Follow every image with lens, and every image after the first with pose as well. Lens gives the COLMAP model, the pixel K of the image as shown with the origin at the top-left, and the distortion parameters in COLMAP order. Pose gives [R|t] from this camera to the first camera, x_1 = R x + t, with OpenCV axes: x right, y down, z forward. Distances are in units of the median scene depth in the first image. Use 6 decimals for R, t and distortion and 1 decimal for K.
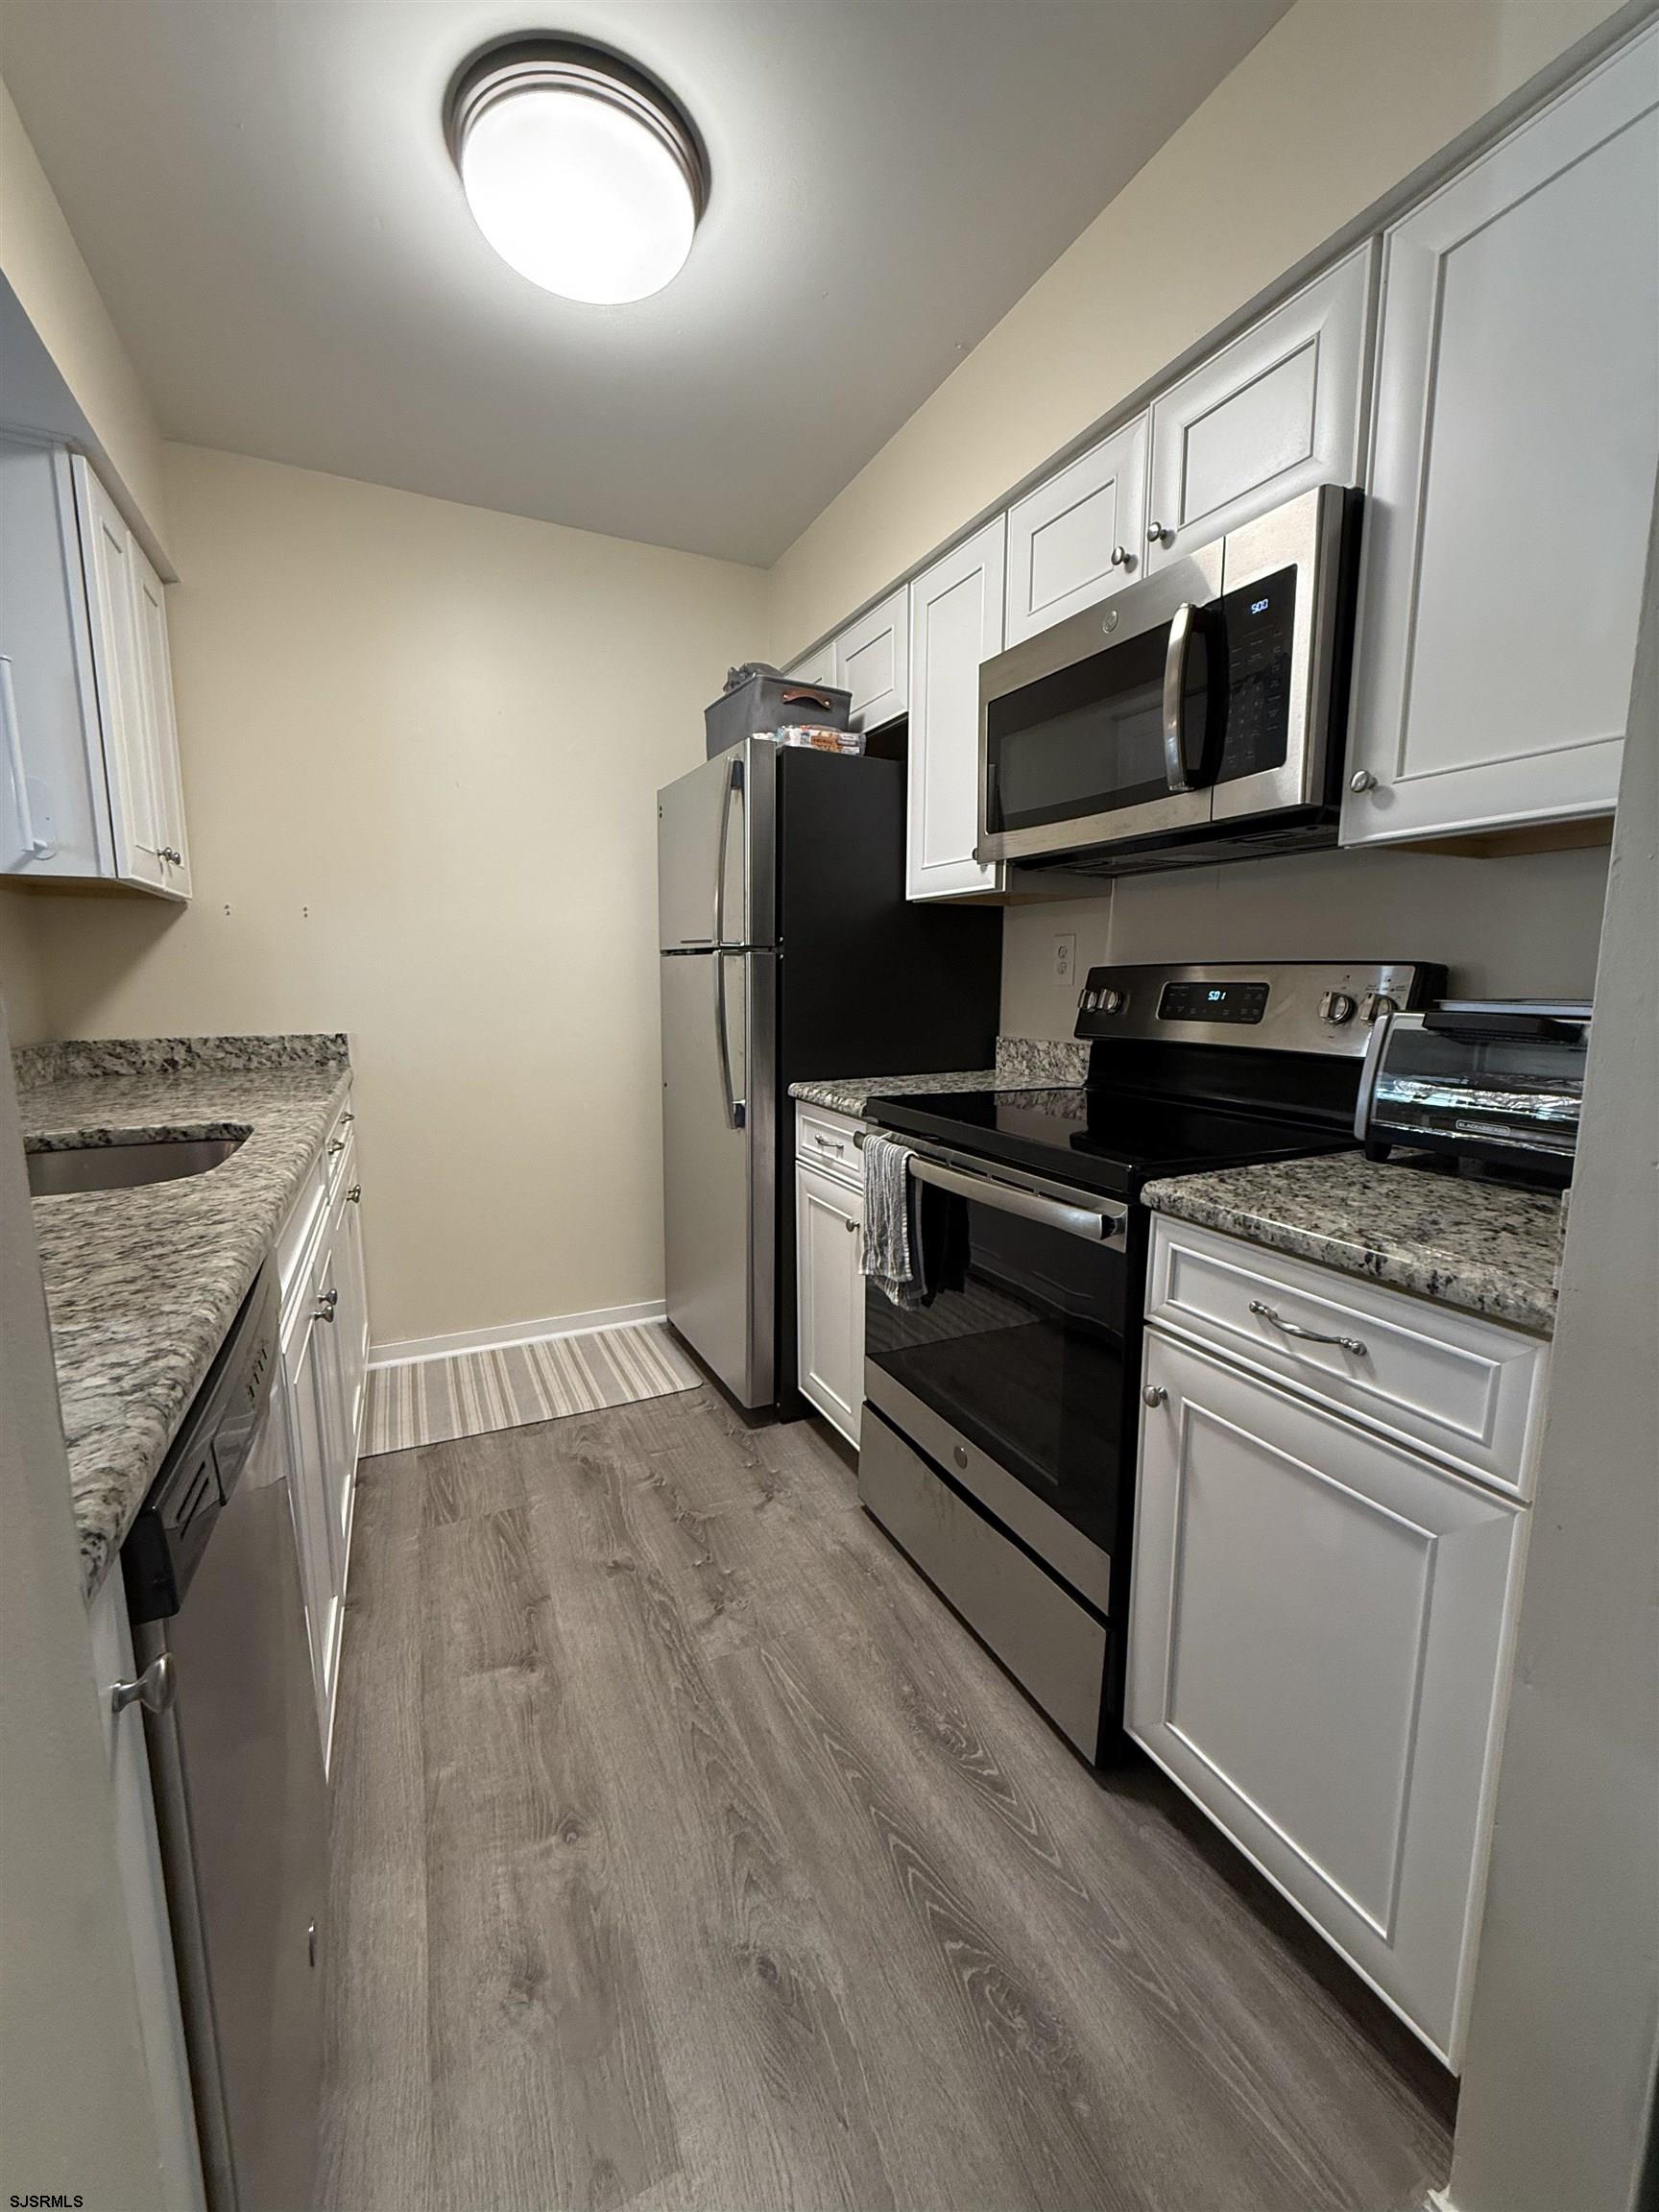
lens RADIAL K [[881.1, 0, 830.9], [0, 881.1, 1105.7], [0, 0, 1]] dist [0.000557, -0.000619]
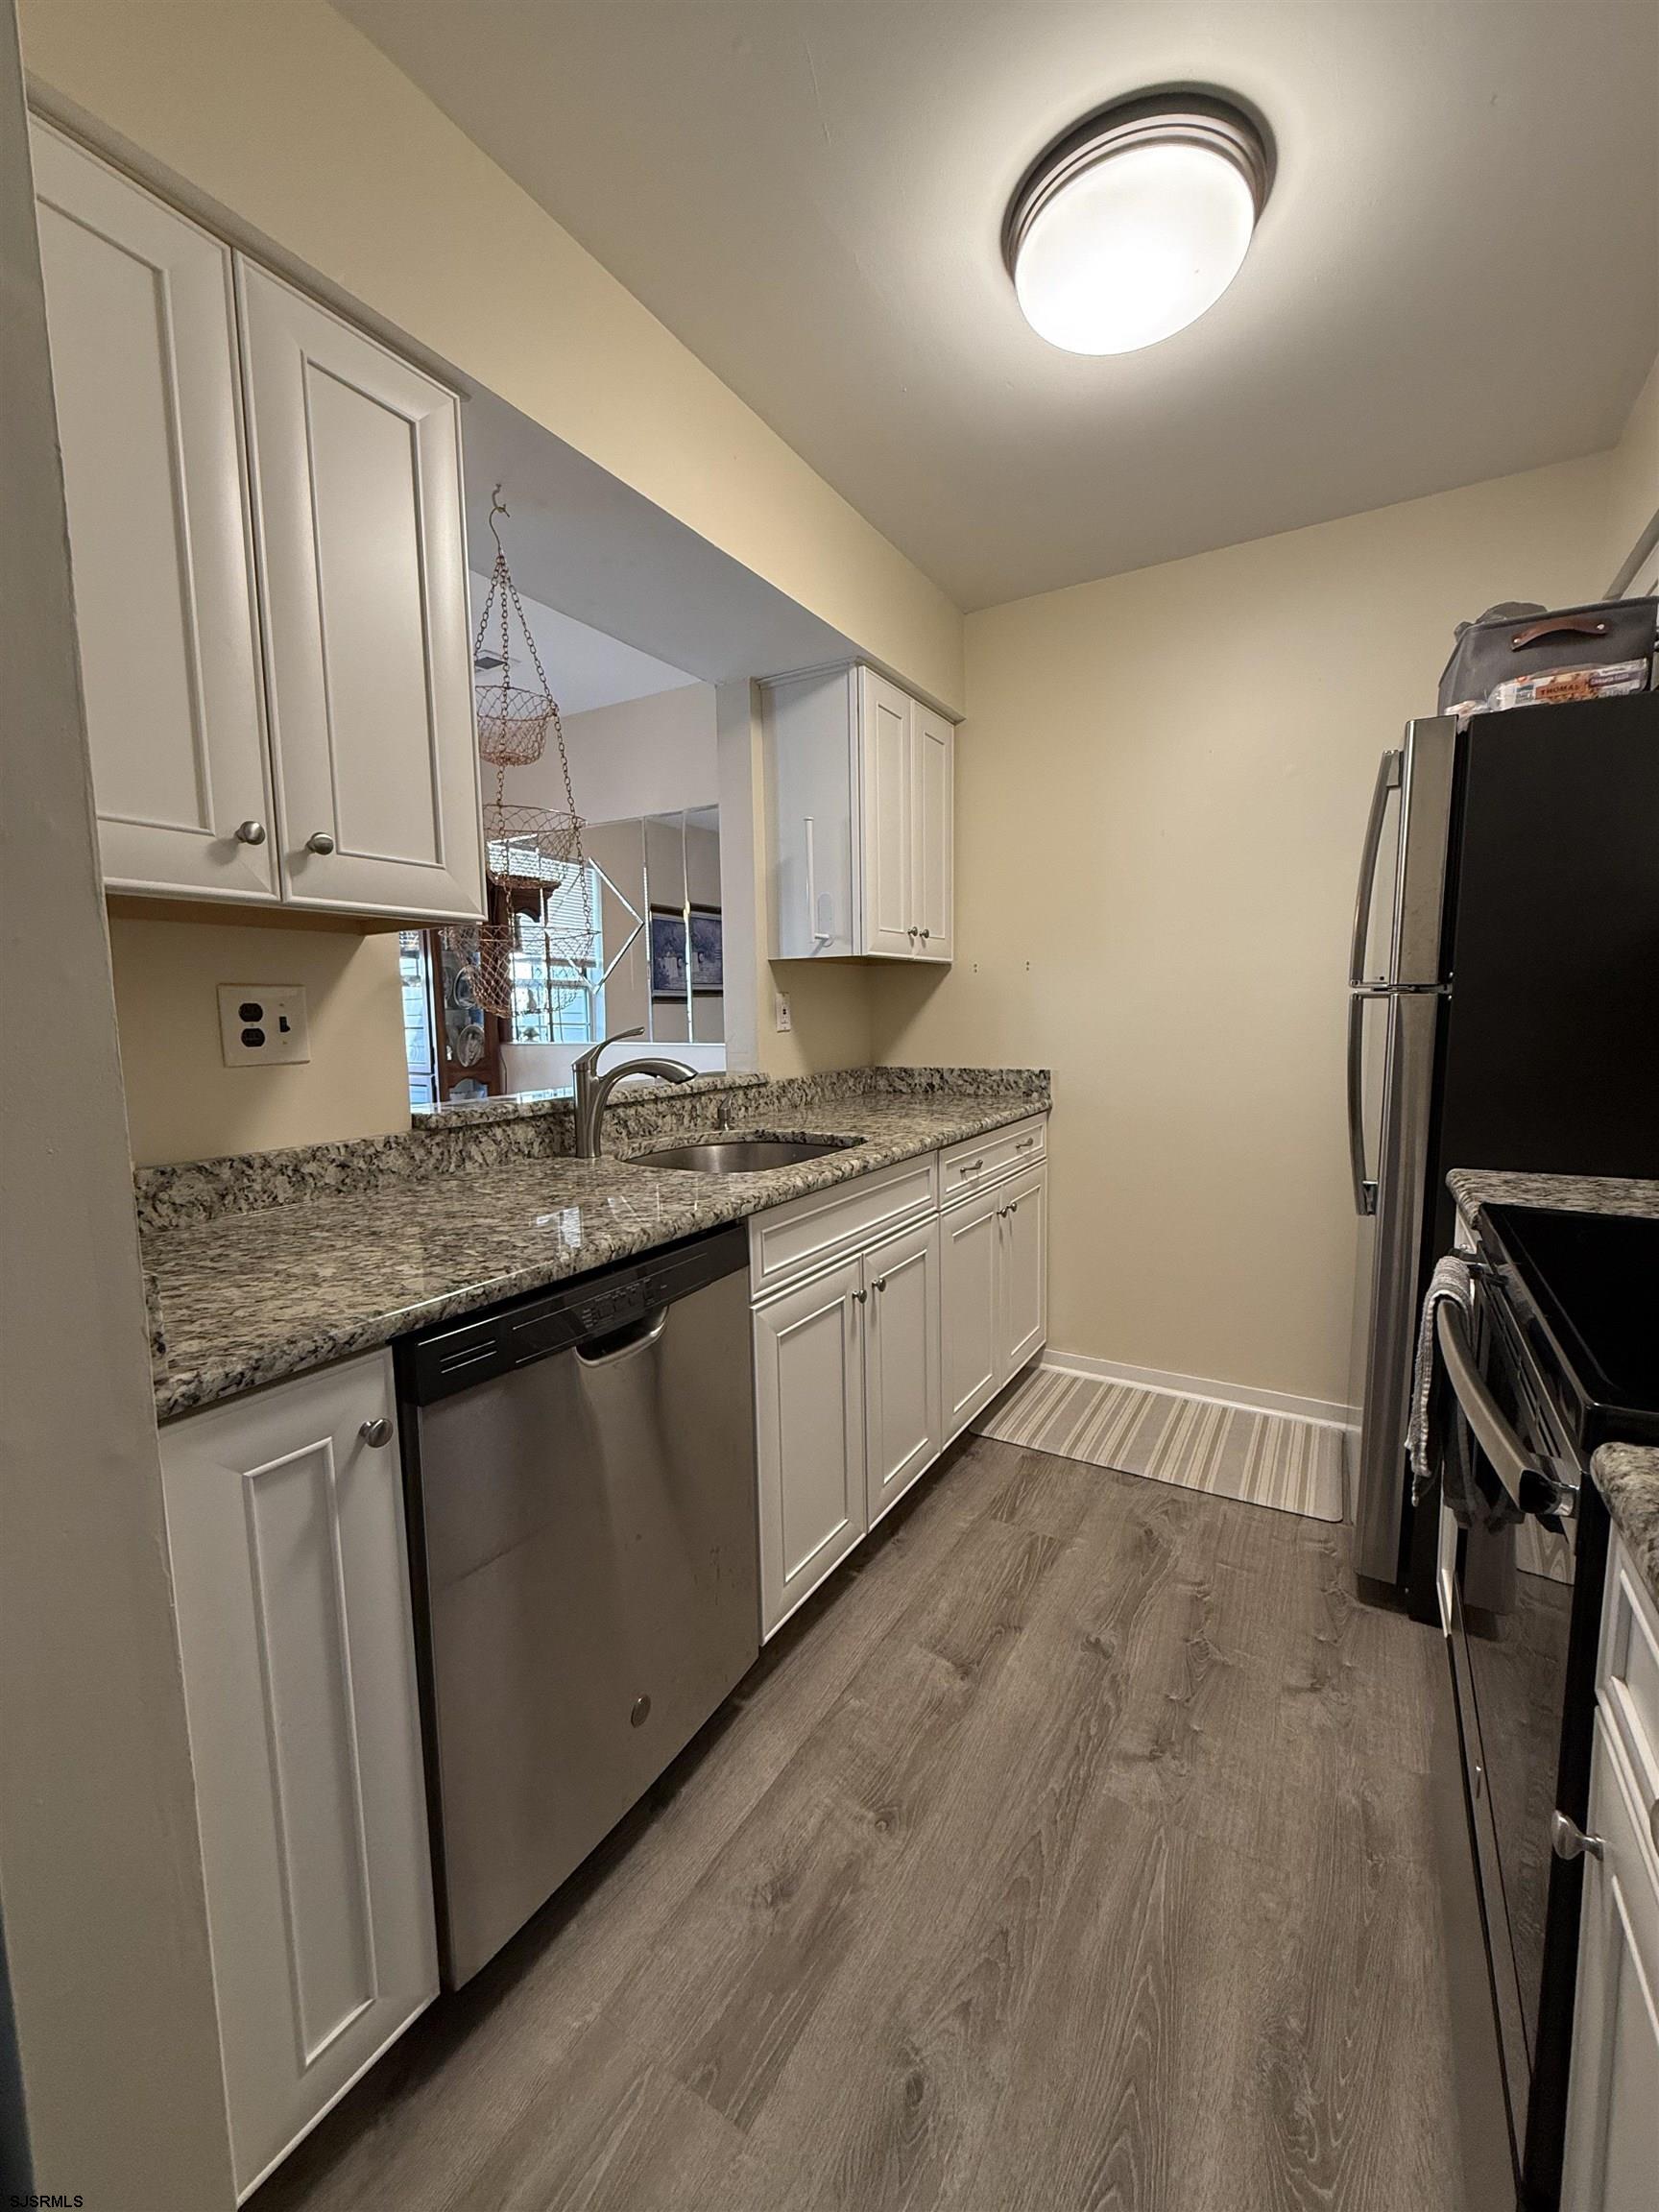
lens RADIAL K [[881.1, 0, 830.9], [0, 881.1, 1105.7], [0, 0, 1]] dist [0.000557, -0.000619]
pose [[0.547692, 0.082820, -0.832571, 0.325155], [-0.107358, 0.993819, 0.028237, -0.049506], [0.829764, 0.073918, 0.553199, 0.181622]]
